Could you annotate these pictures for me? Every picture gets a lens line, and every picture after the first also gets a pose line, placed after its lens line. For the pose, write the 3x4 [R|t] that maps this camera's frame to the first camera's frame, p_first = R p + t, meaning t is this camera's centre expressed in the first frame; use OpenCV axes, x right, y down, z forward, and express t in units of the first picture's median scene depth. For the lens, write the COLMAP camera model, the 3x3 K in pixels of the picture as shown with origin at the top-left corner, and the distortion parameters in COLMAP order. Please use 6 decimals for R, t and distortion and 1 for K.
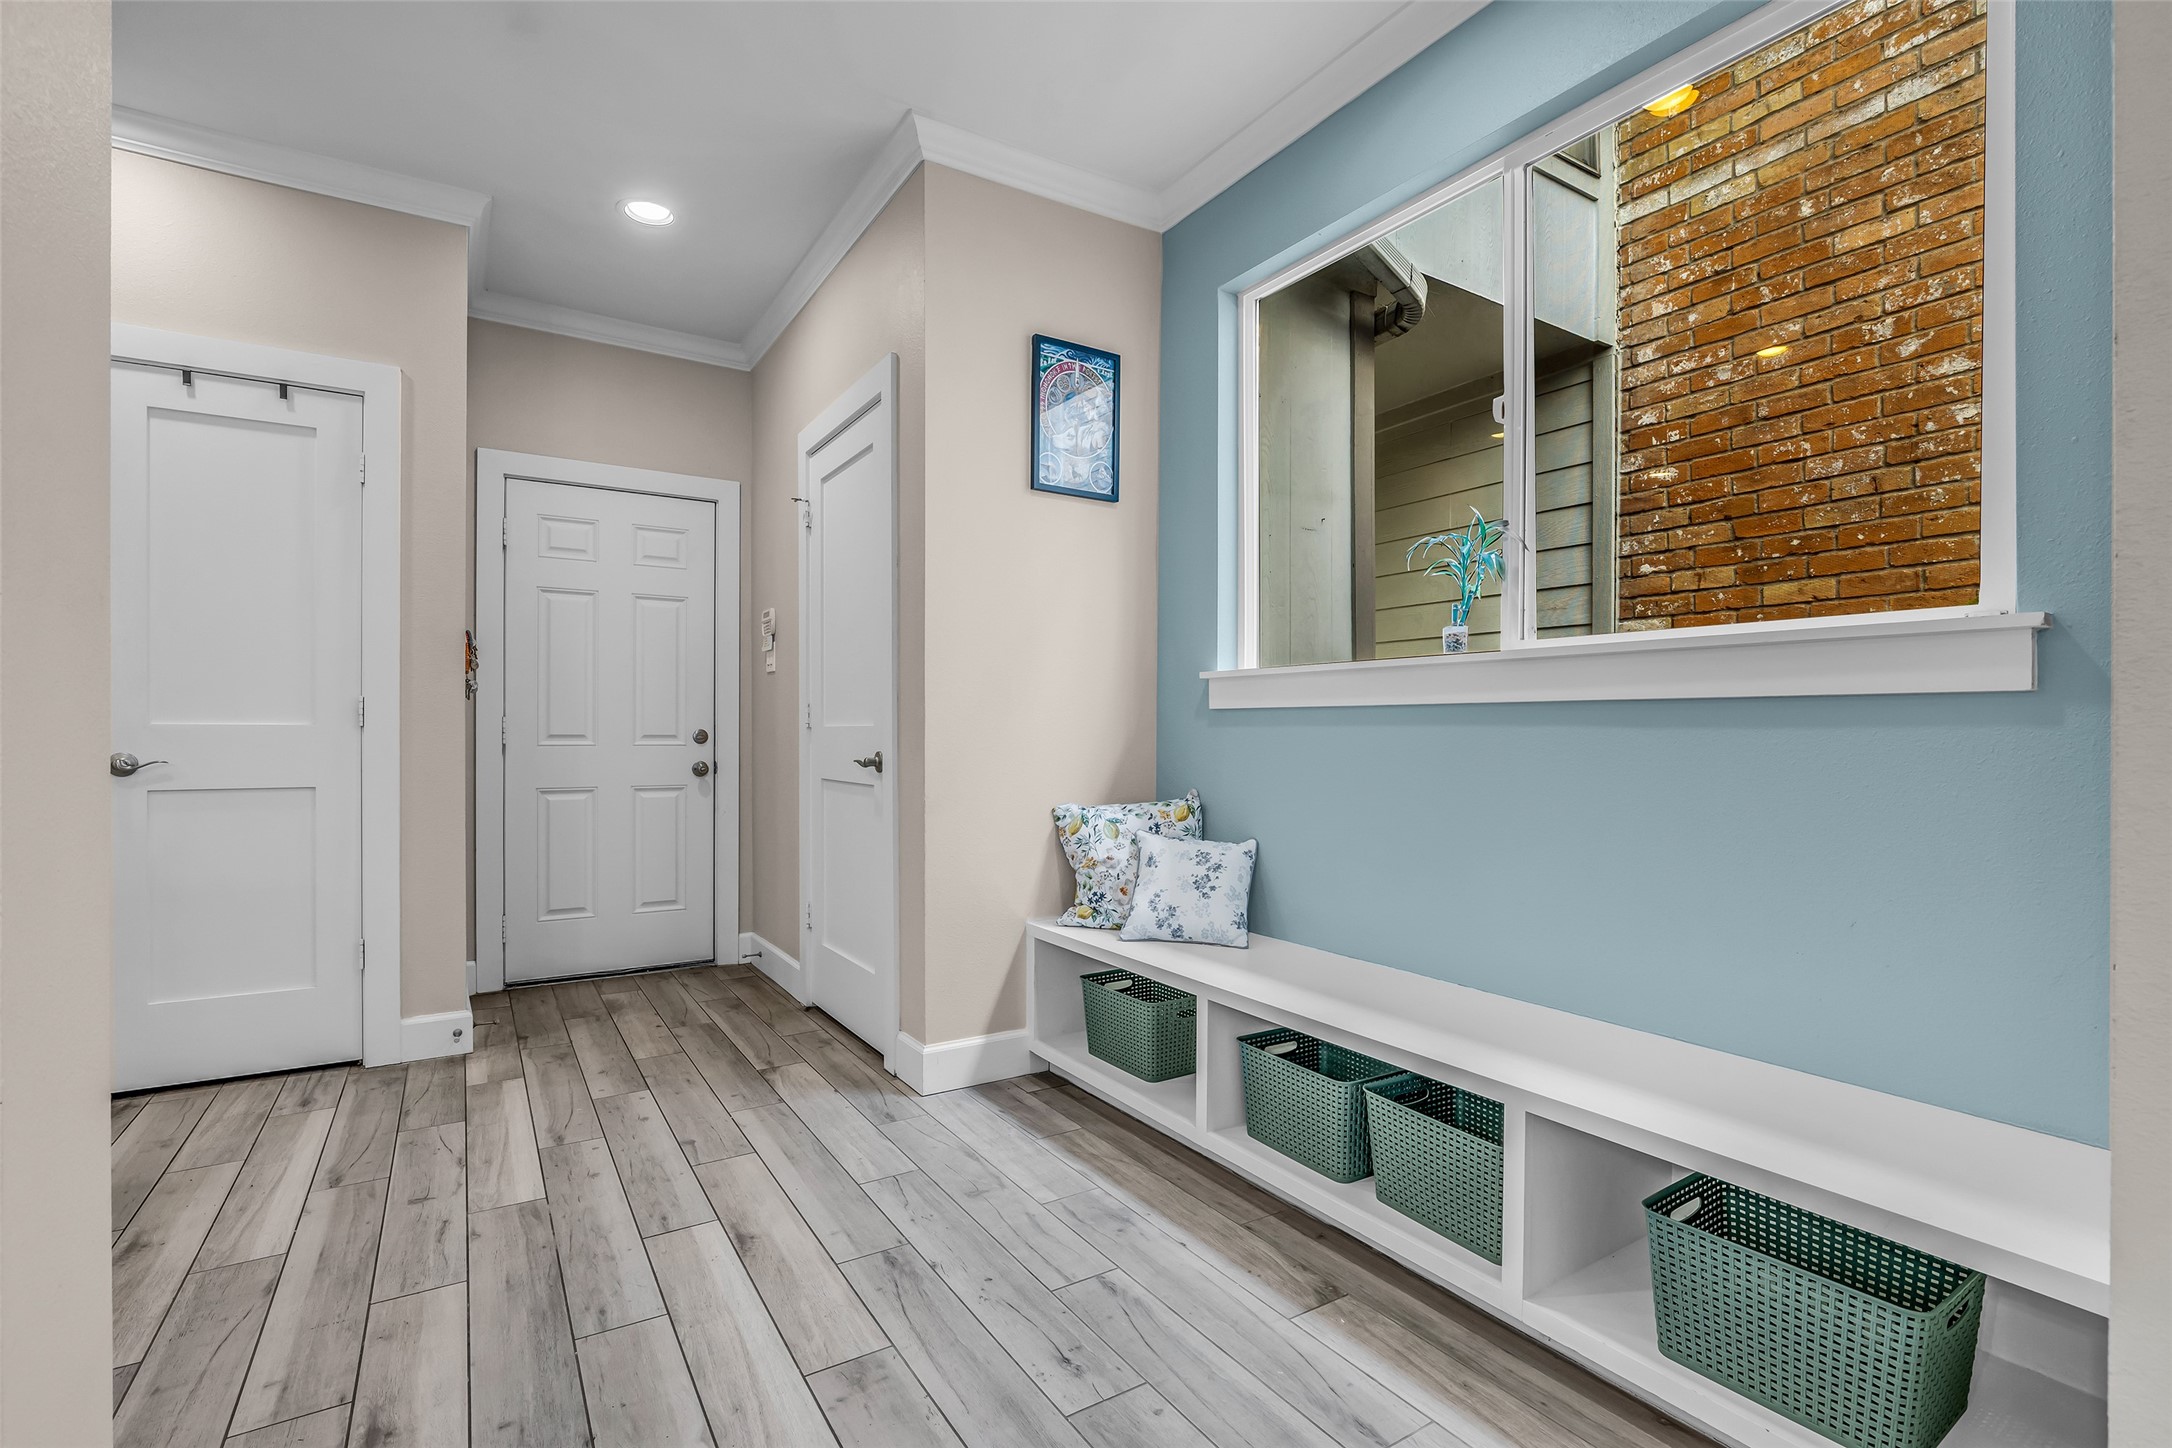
lens RADIAL K [[987.7, 0, 1086.5], [0, 987.7, 738.6], [0, 0, 1]] dist [-0.015941, 0.000919]
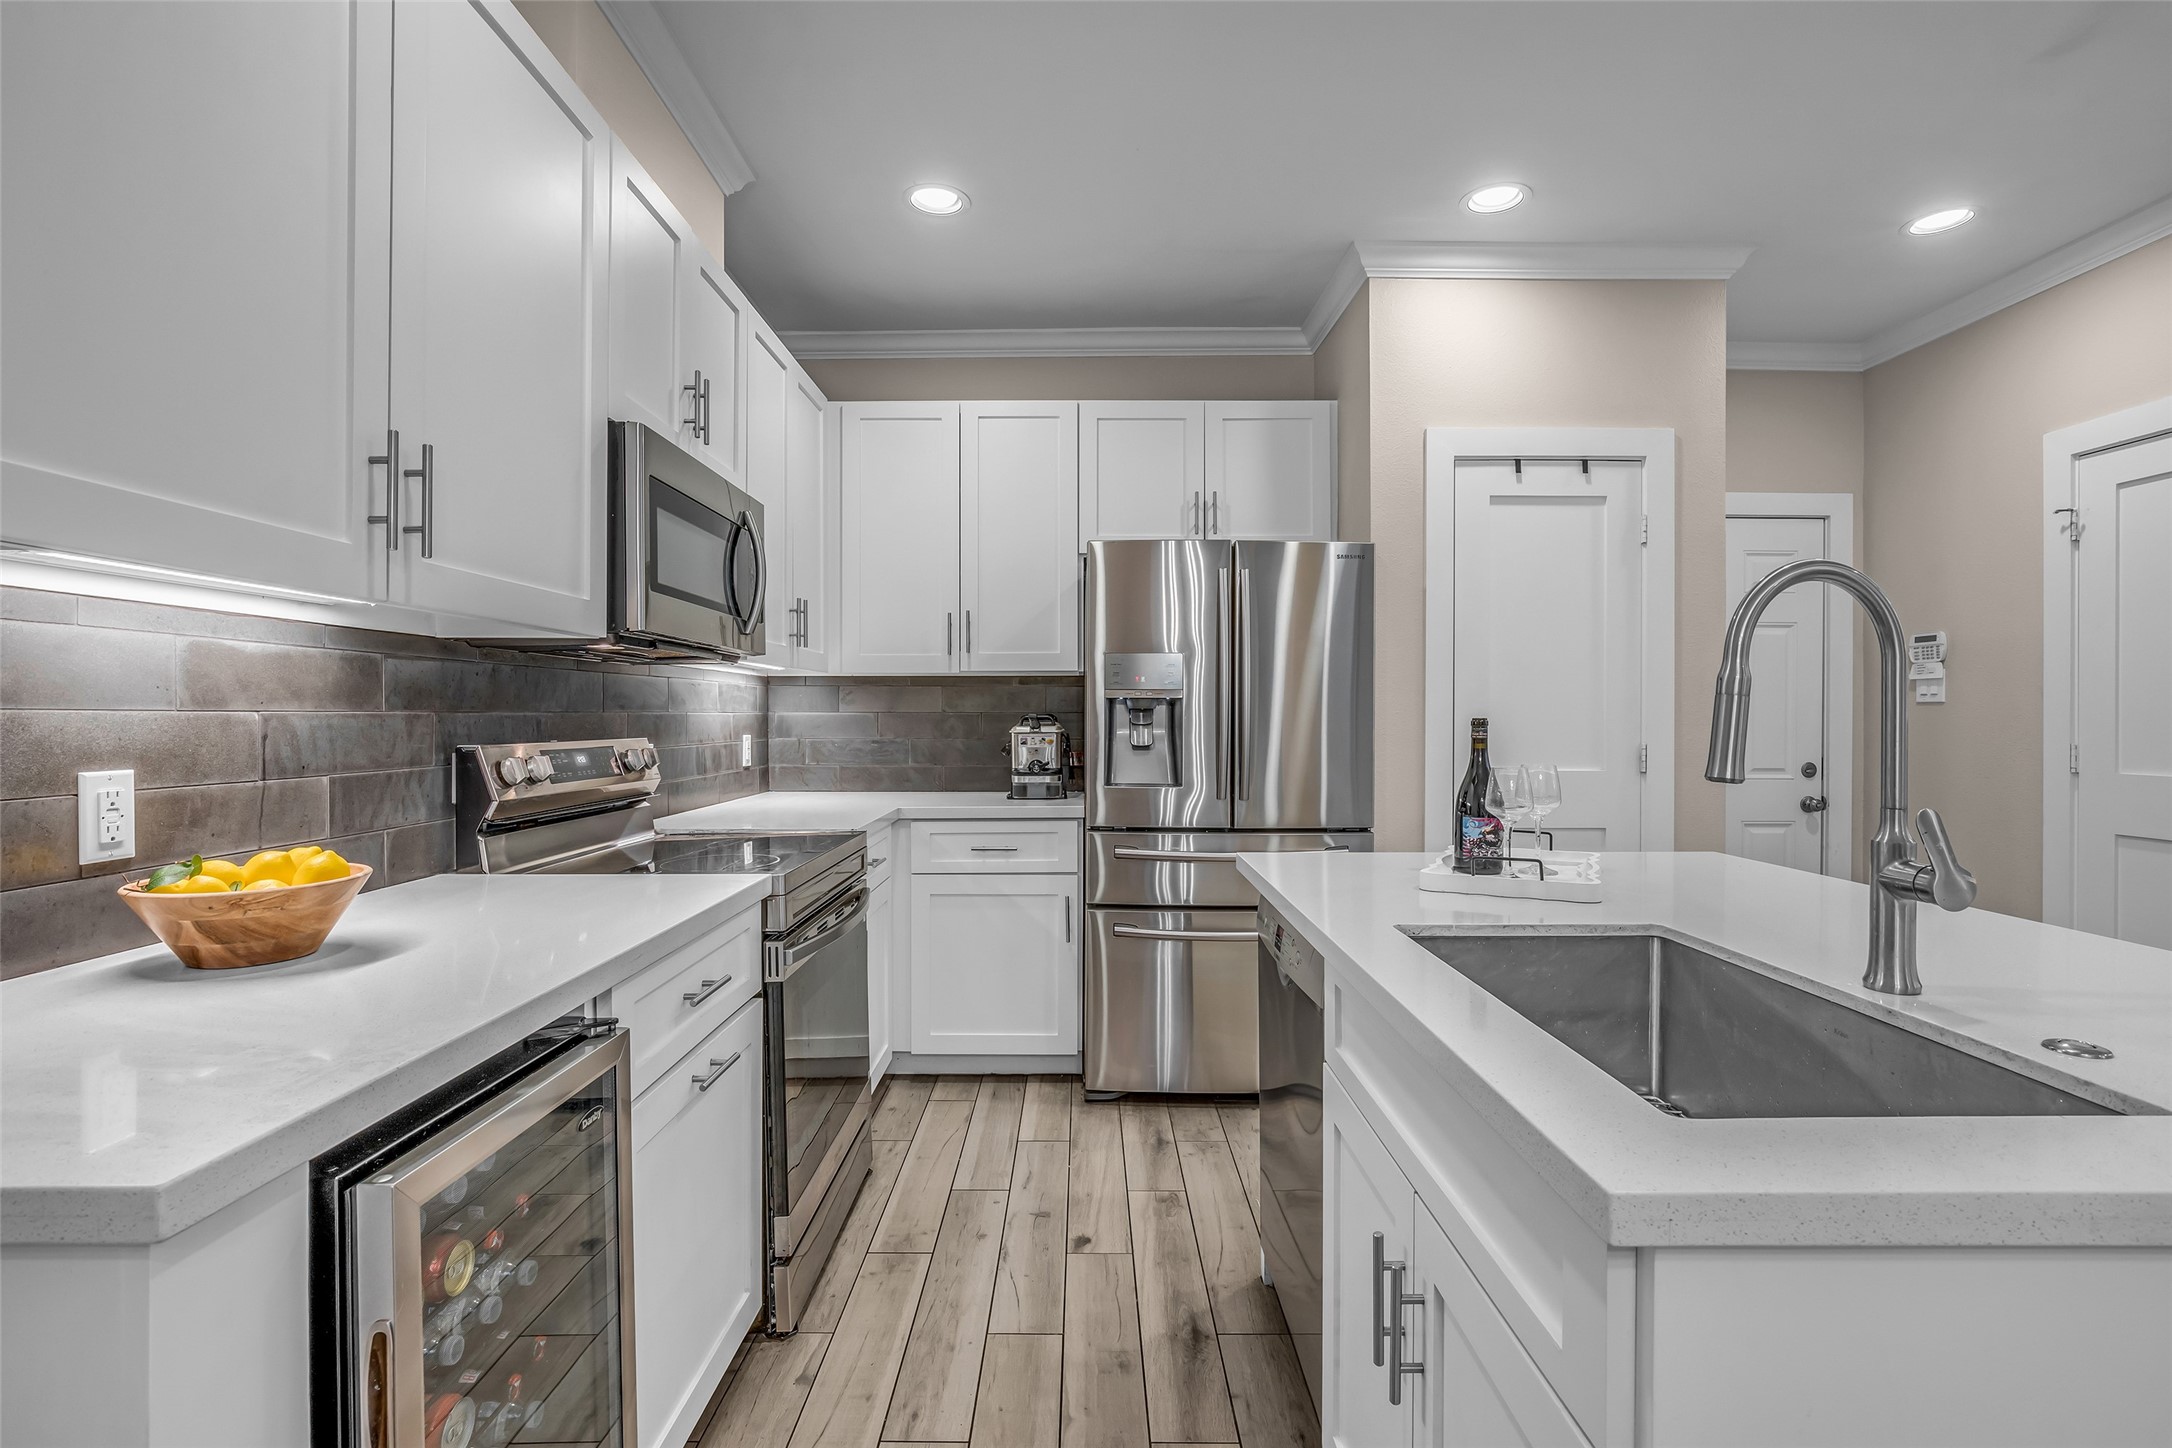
lens RADIAL K [[995.2, 0, 1079.7], [0, 995.2, 725.4], [0, 0, 1]] dist [-0.014911, 0.001224]
pose [[0.844969, 0.002221, -0.534811, -0.666927], [-0.002087, 0.999997, 0.000855, -0.061455], [0.534812, 0.000394, 0.844971, -0.228866]]
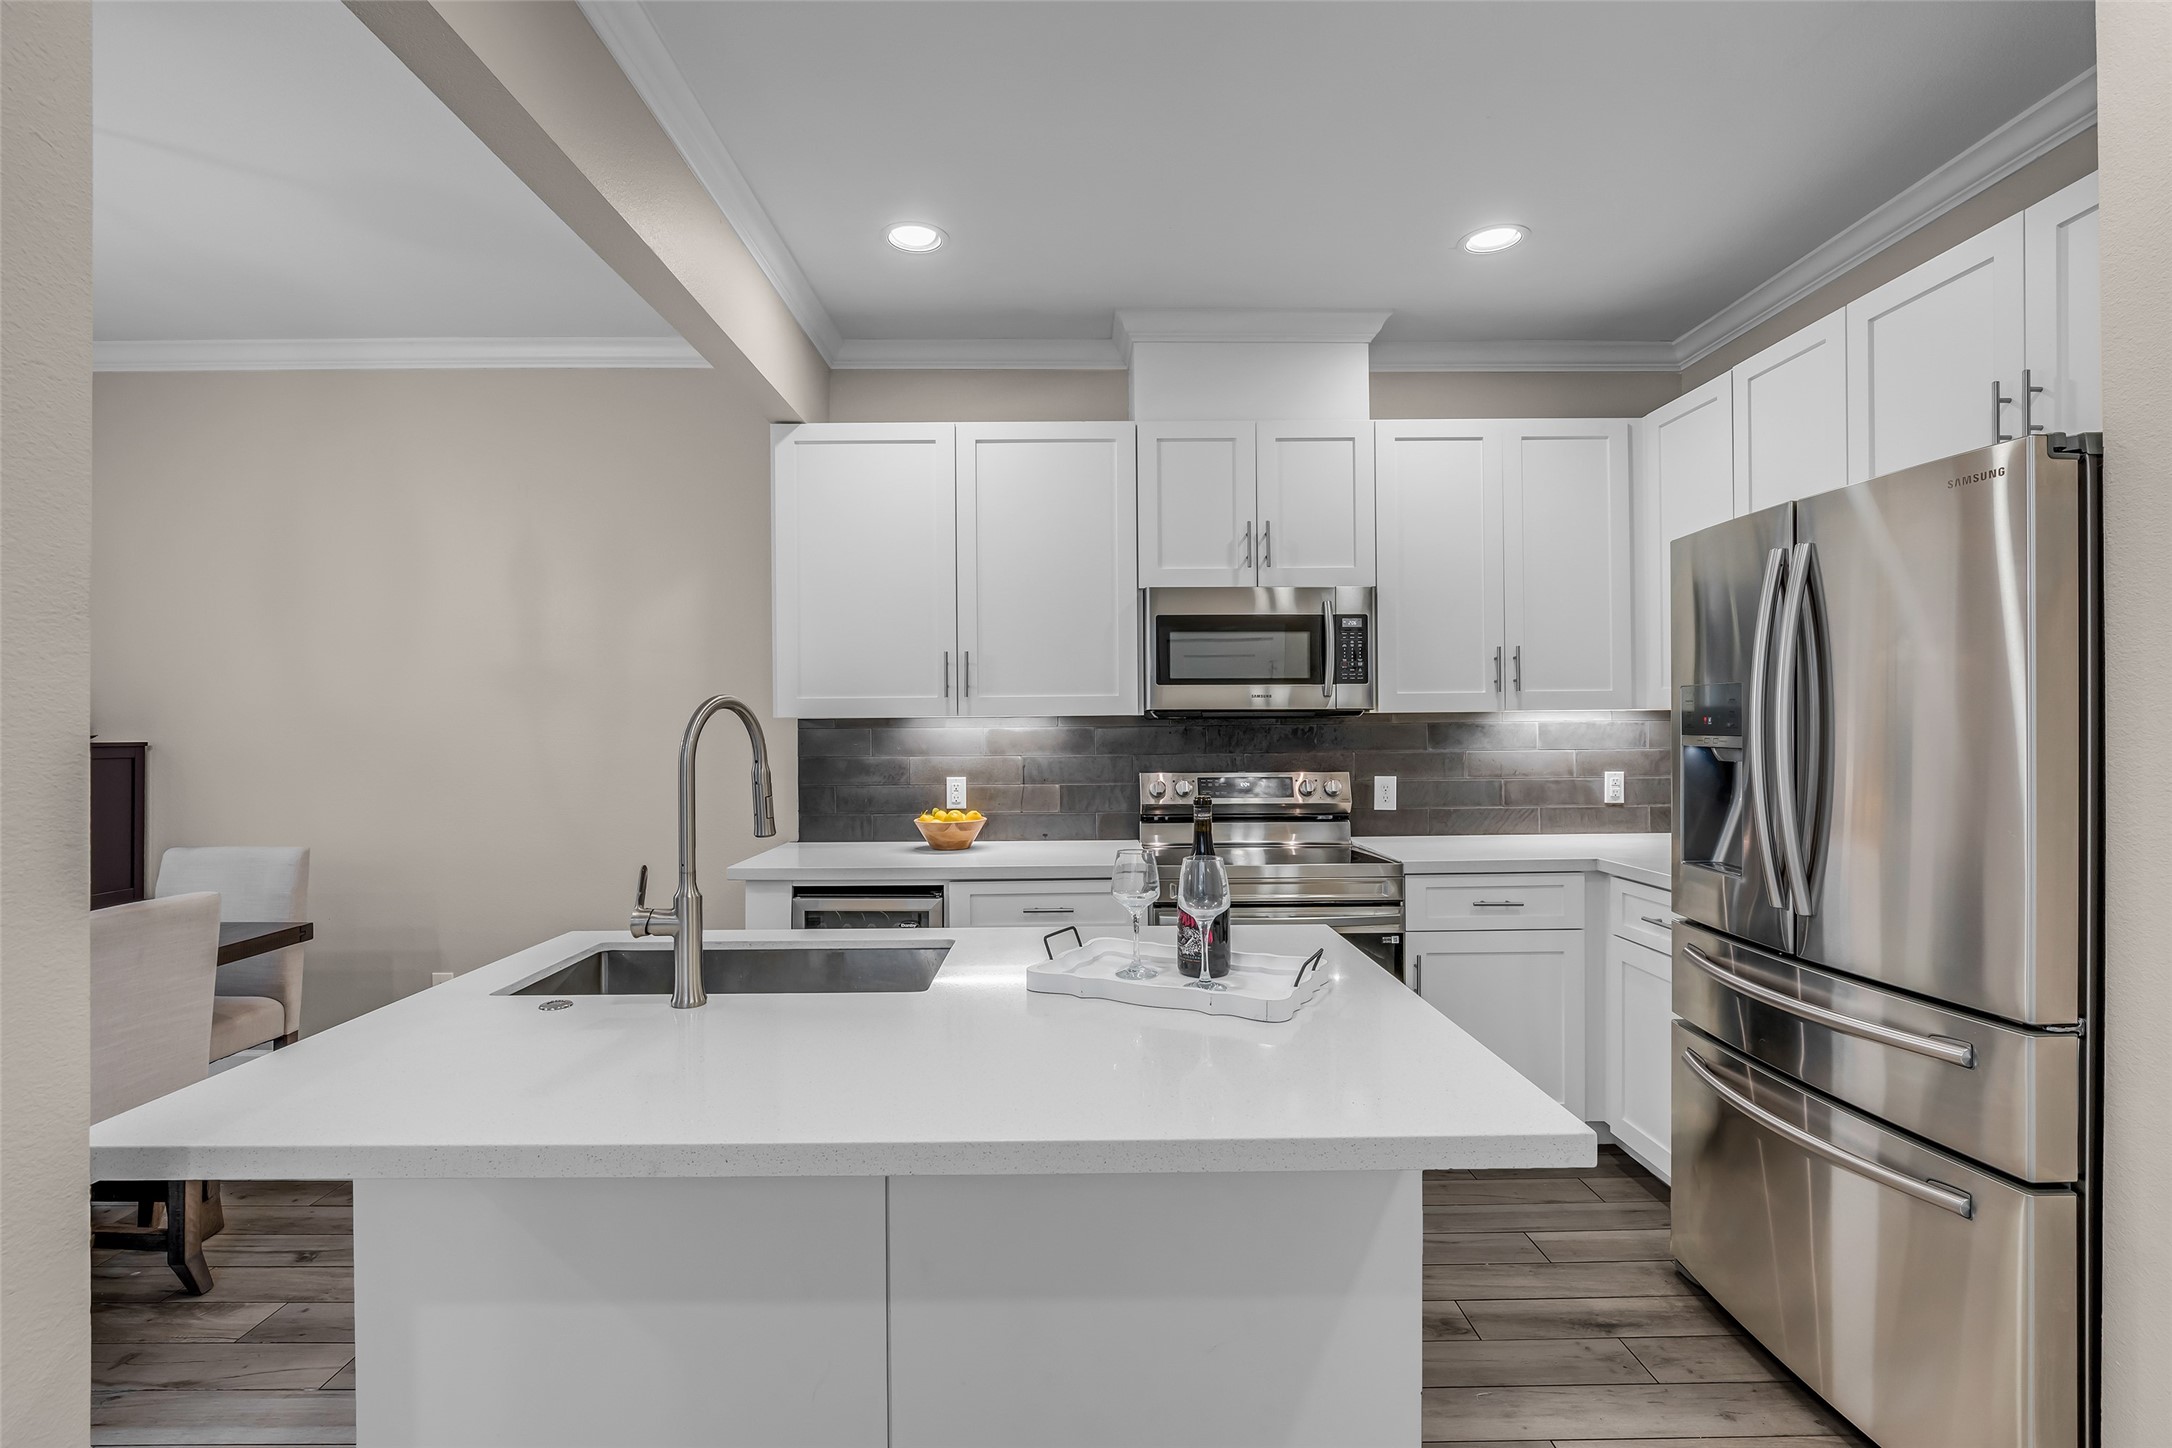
lens RADIAL K [[995.2, 0, 1079.7], [0, 995.2, 725.4], [0, 0, 1]] dist [-0.014911, 0.001224]
pose [[-0.526277, 0.001386, -0.850312, -0.292753], [-0.000324, 0.999998, 0.001831, -0.105674], [0.850313, 0.001239, -0.526276, 0.653384]]
